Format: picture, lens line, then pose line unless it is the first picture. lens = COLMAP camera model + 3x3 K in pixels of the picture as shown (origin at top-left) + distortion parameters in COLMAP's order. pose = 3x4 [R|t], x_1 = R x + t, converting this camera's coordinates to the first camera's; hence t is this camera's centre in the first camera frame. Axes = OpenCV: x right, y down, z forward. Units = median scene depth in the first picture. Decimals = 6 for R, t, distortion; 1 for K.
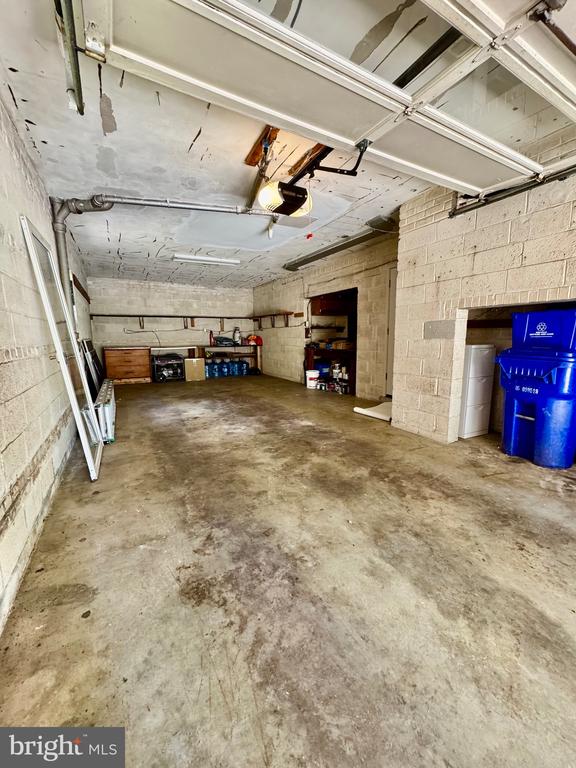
lens RADIAL K [[305.3, 0, 290.1], [0, 305.3, 383.8], [0, 0, 1]] dist [-0.001711, 0.000100]
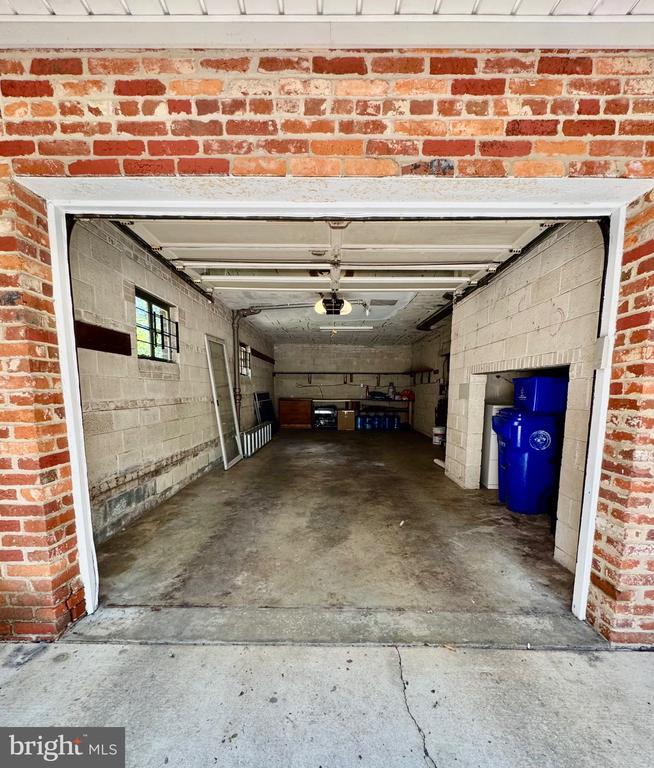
lens RADIAL K [[356.5, 0, 329.4], [0, 356.5, 436.1], [0, 0, 1]] dist [0.000292, -0.000017]
pose [[0.870148, 0.080167, -0.486227, 0.278222], [-0.091286, 0.995824, 0.000823, 0.016386], [0.484262, 0.043669, 0.873832, -0.174919]]
